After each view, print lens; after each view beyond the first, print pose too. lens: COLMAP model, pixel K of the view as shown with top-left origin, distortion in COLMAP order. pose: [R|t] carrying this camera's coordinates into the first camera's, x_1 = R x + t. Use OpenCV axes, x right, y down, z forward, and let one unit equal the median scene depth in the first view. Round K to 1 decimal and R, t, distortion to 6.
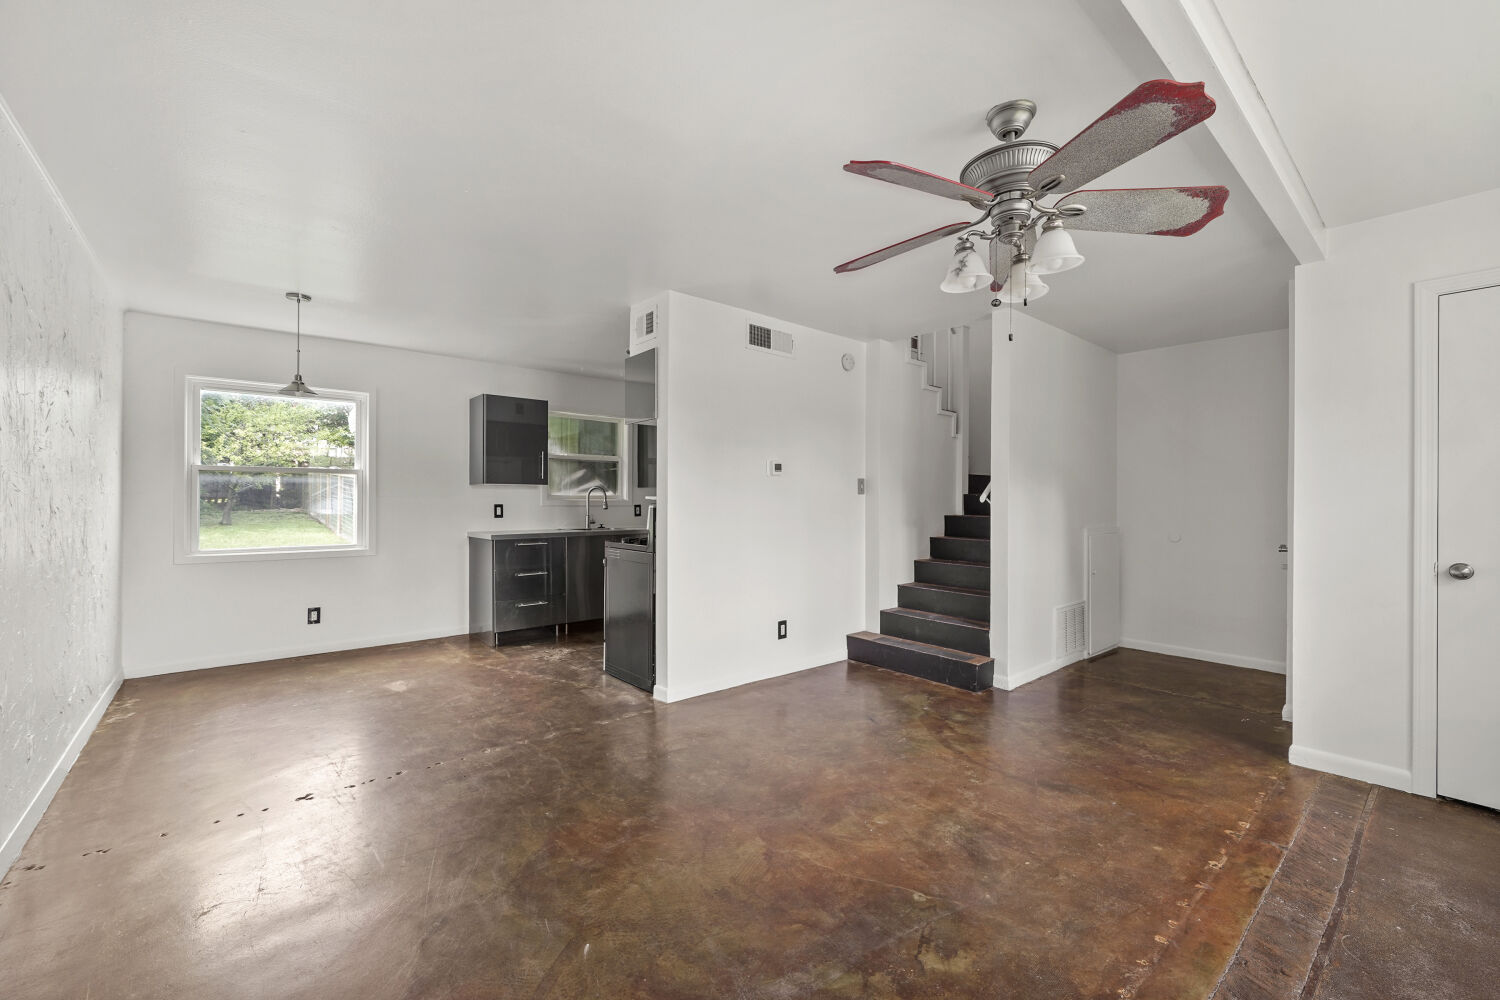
lens RADIAL K [[603.2, 0, 743.7], [0, 603.2, 497.6], [0, 0, 1]] dist [-0.006432, 0.000050]
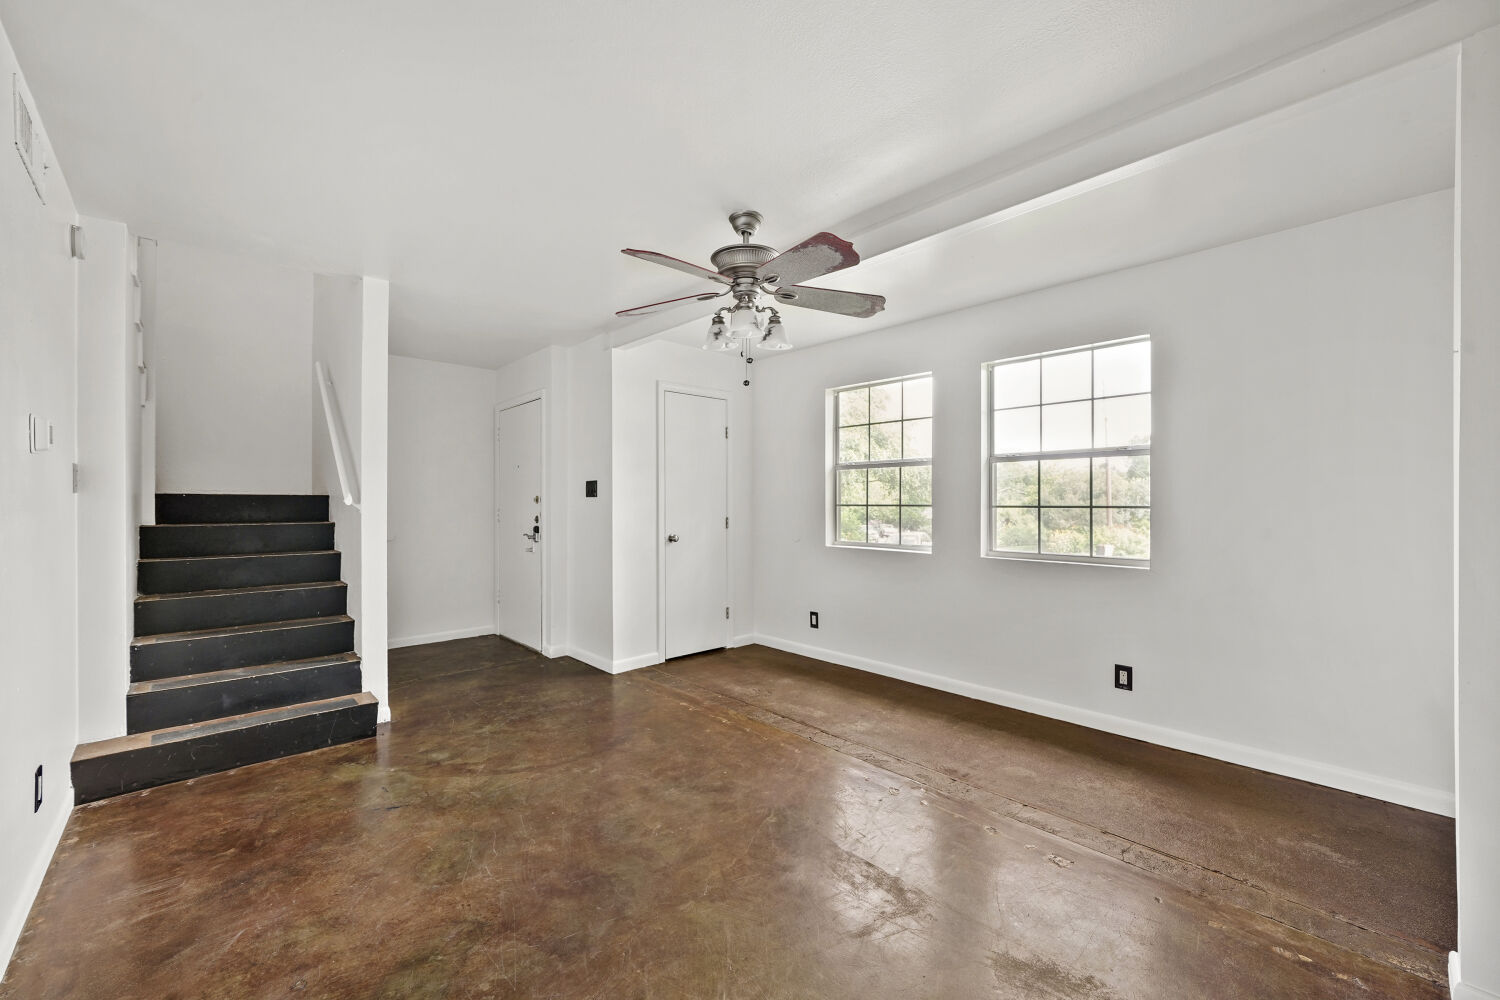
lens RADIAL K [[603.2, 0, 746.8], [0, 603.2, 503.7], [0, 0, 1]] dist [-0.006432, 0.000050]
pose [[-0.053301, -0.006498, 0.998557, -0.559025], [-0.002283, 0.999977, 0.006386, 0.000016], [-0.998576, -0.001940, -0.053315, 0.658646]]
